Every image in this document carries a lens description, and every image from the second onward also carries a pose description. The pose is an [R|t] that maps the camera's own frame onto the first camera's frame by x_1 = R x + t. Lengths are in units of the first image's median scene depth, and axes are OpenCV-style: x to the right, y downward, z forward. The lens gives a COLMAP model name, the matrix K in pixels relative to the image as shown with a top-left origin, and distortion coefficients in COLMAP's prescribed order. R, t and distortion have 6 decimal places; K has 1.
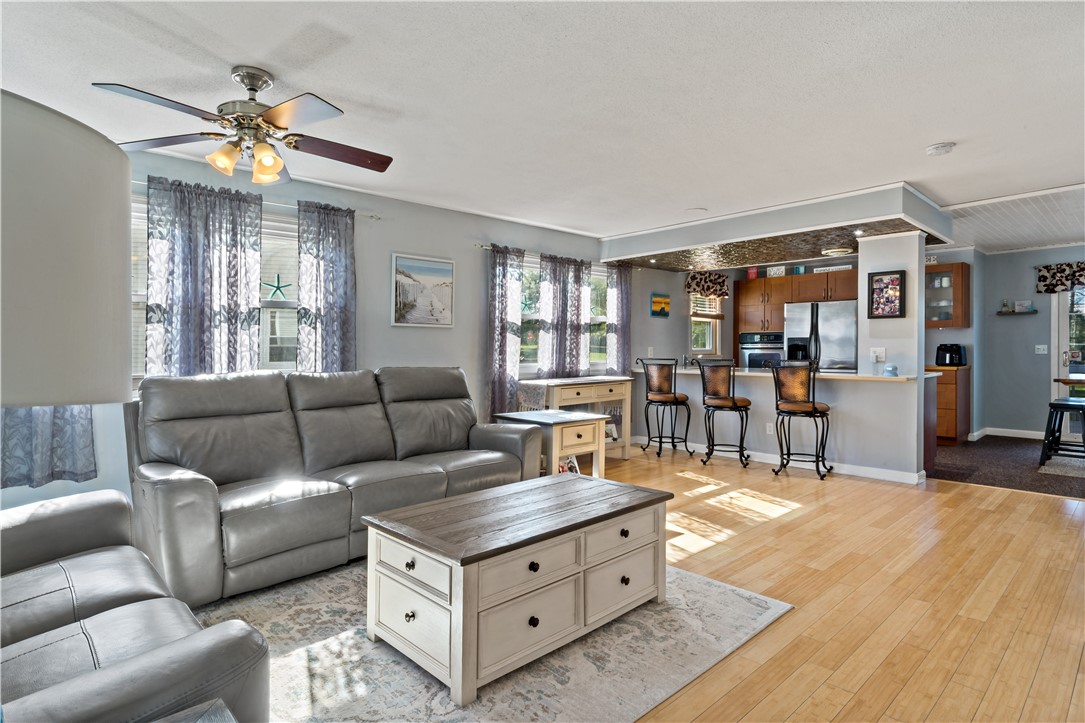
lens RADIAL K [[560.6, 0, 538.4], [0, 560.6, 356.2], [0, 0, 1]] dist [0.001697, 0.000465]
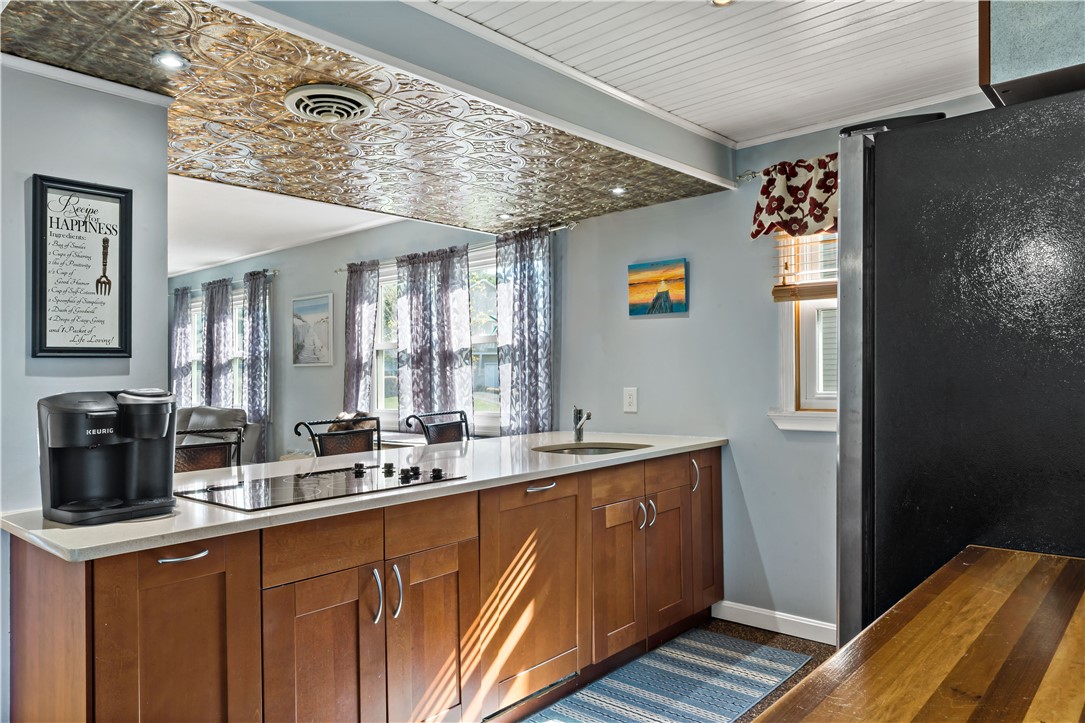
lens RADIAL K [[744.5, 0, 502.6], [0, 744.5, 367.6], [0, 0, 1]] dist [0.005676, 0.000063]
pose [[0.072156, -0.004812, -0.997382, 0.904297], [0.005213, 0.999977, -0.004448, -0.034298], [0.997380, -0.004878, 0.072180, 0.994519]]
